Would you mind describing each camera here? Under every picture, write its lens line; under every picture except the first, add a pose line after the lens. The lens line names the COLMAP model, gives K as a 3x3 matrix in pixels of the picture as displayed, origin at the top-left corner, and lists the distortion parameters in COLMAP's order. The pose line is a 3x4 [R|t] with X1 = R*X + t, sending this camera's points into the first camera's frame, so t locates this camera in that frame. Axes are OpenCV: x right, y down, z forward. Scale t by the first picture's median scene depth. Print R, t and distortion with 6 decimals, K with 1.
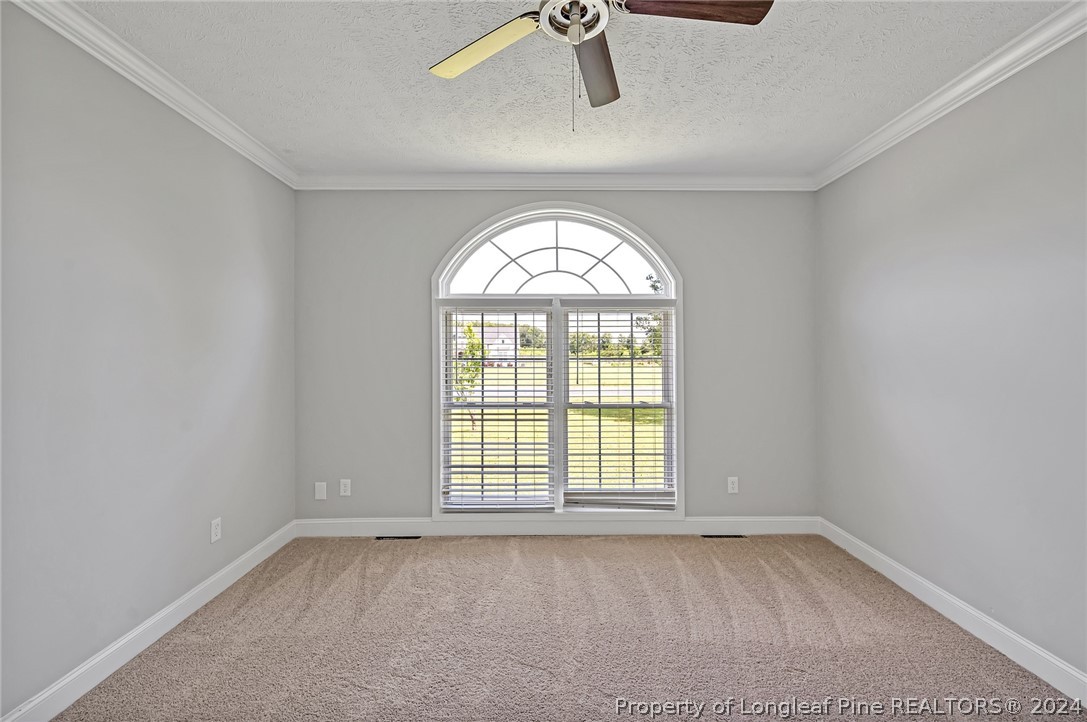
lens RADIAL K [[485.9, 0, 545.1], [0, 485.9, 346.6], [0, 0, 1]] dist [0.001079, 0.000067]
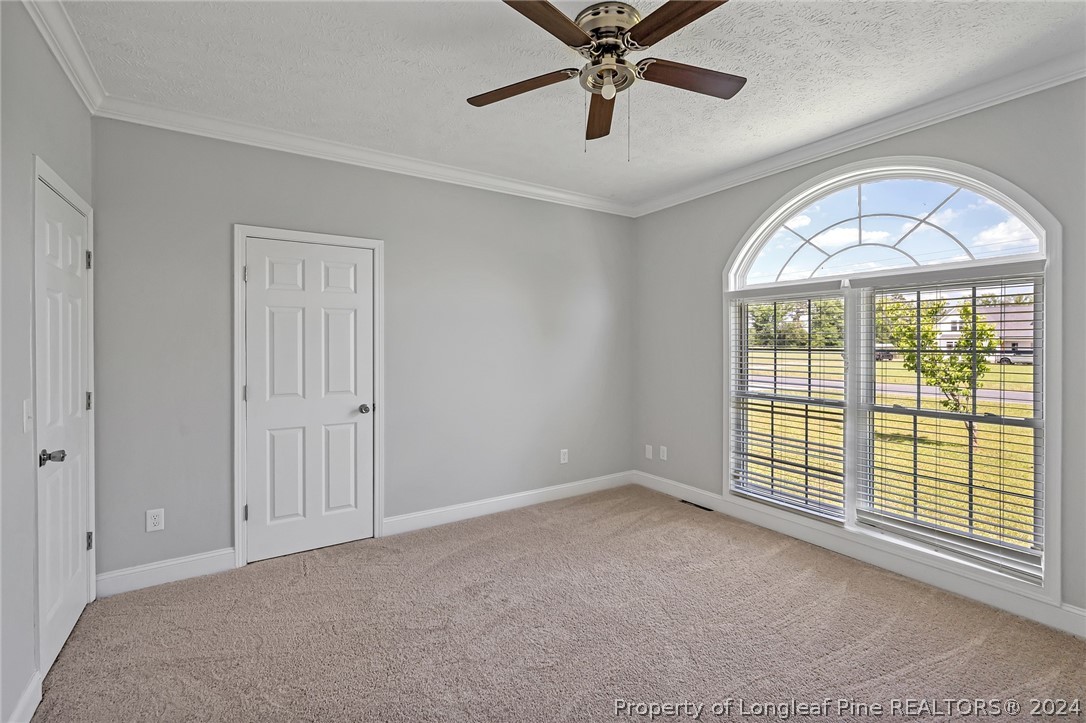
lens RADIAL K [[504.7, 0, 545.7], [0, 504.7, 356.0], [0, 0, 1]] dist [0.001903, -0.000010]
pose [[0.518098, 0.020930, -0.855065, 0.511679], [0.000865, 0.999687, 0.024994, 0.013373], [0.855321, -0.013689, 0.517918, 0.090947]]
